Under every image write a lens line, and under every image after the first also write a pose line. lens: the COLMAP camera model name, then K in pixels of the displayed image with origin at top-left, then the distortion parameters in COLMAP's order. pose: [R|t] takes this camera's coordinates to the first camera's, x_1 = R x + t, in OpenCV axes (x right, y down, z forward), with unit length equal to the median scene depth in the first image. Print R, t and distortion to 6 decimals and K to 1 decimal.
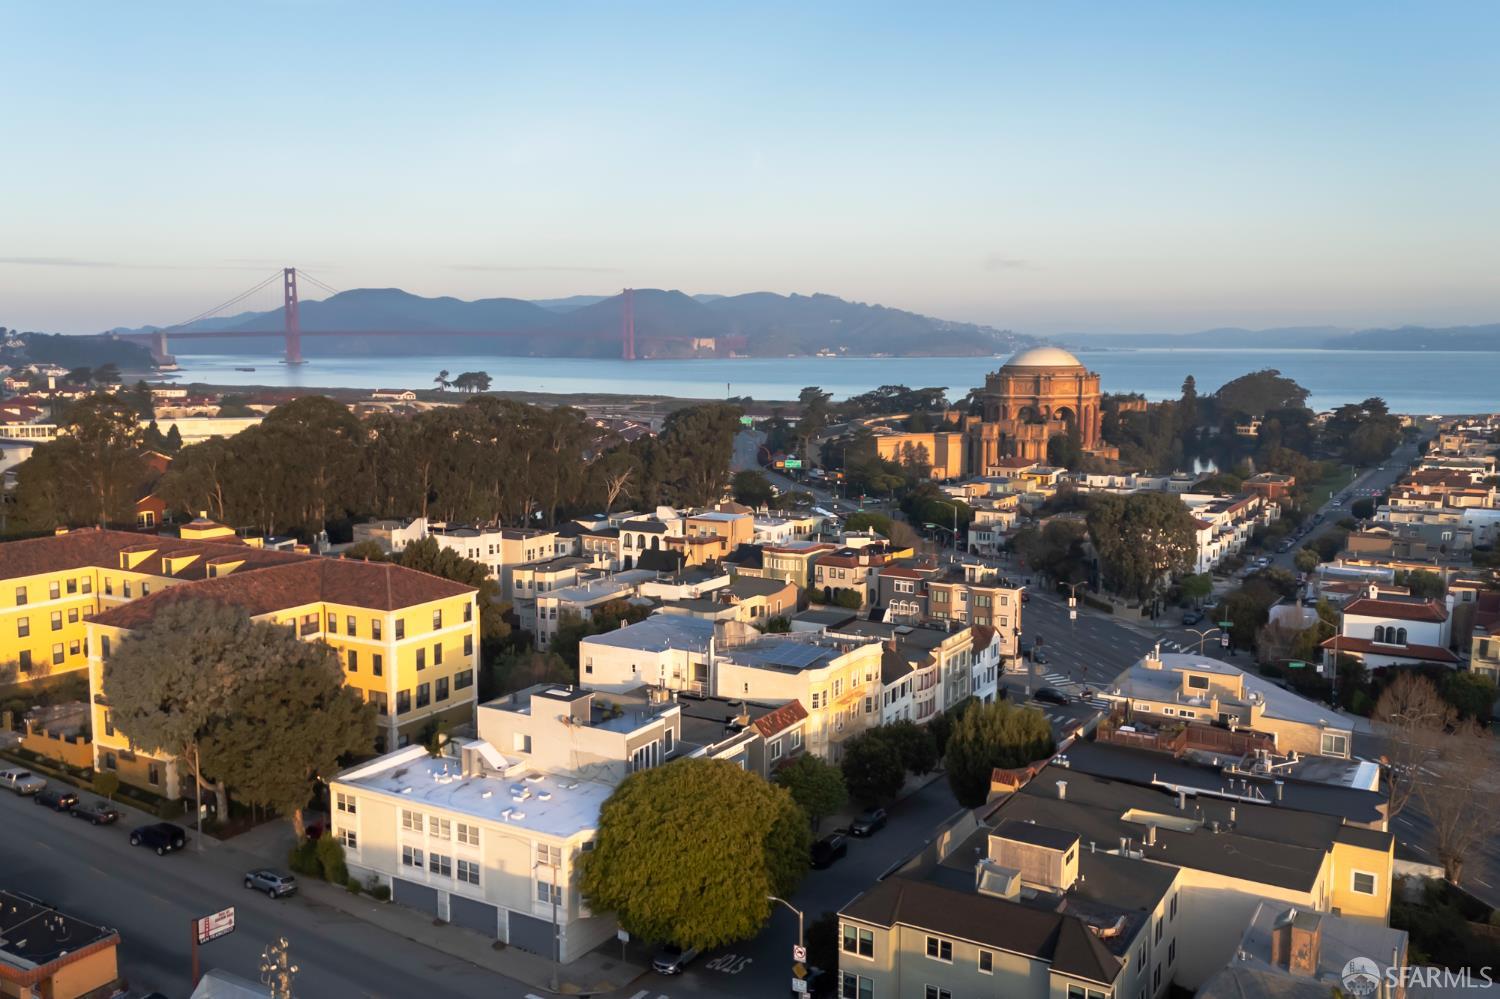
lens RADIAL K [[1262.6, 0, 750.0], [0, 1262.6, 499.5], [0, 0, 1]] dist [0.050587, -0.011012]
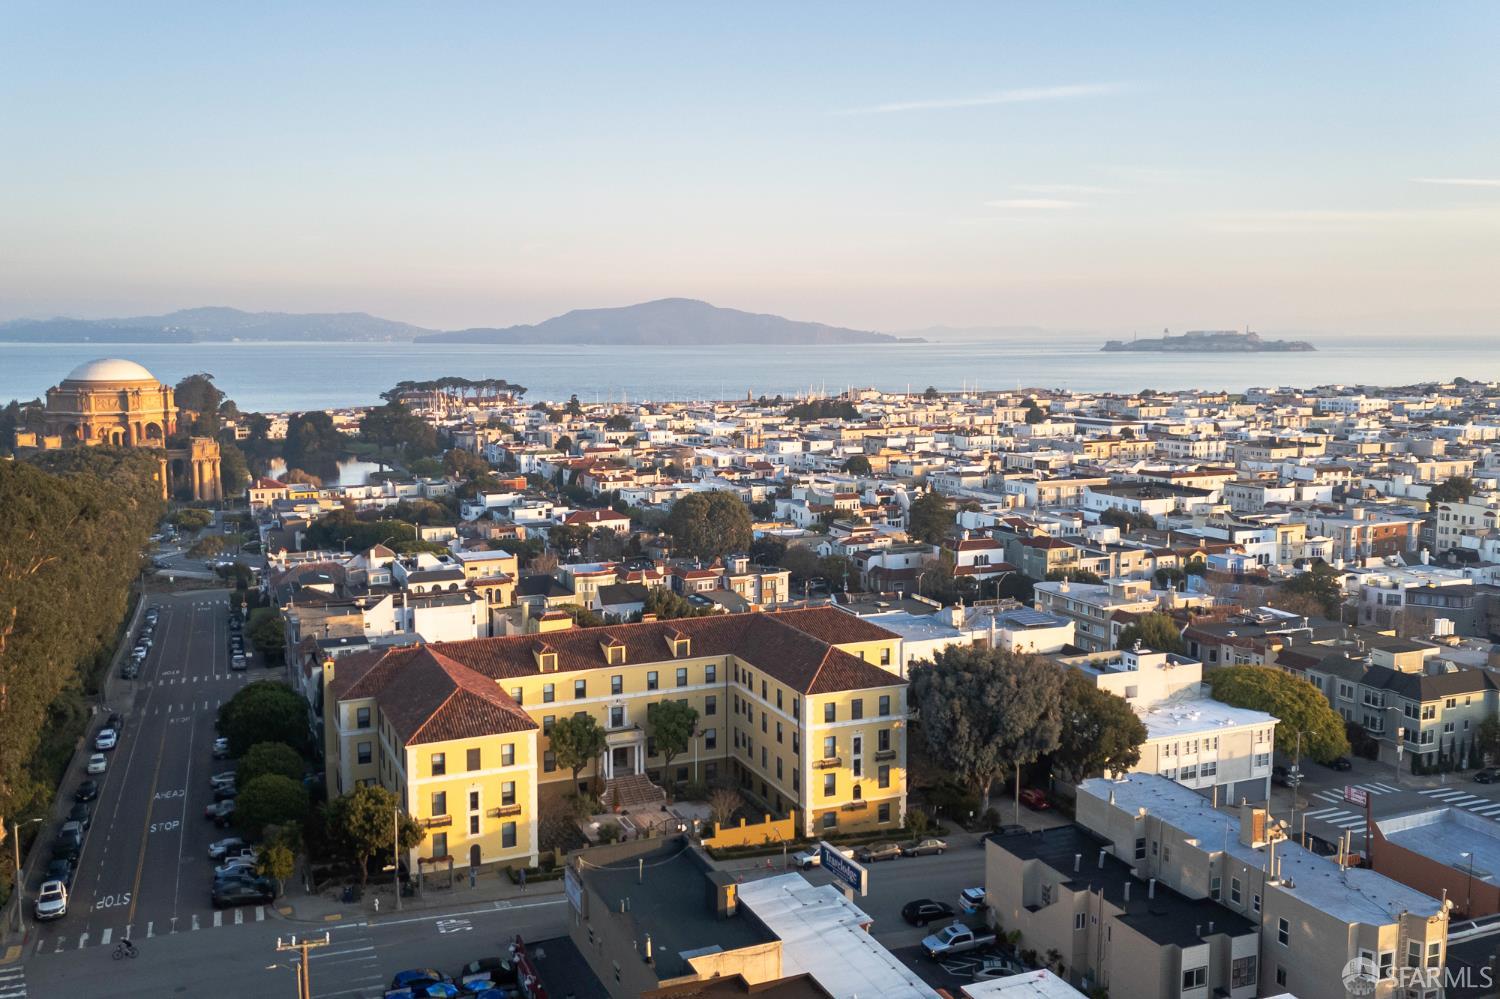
lens RADIAL K [[1262.6, 0, 750.0], [0, 1262.6, 499.5], [0, 0, 1]] dist [0.050587, -0.011012]
pose [[0.597655, -0.103737, 0.795014, -1.334737], [0.101141, 0.993428, 0.053593, -0.120024], [-0.795348, 0.048379, 0.604219, 0.407840]]
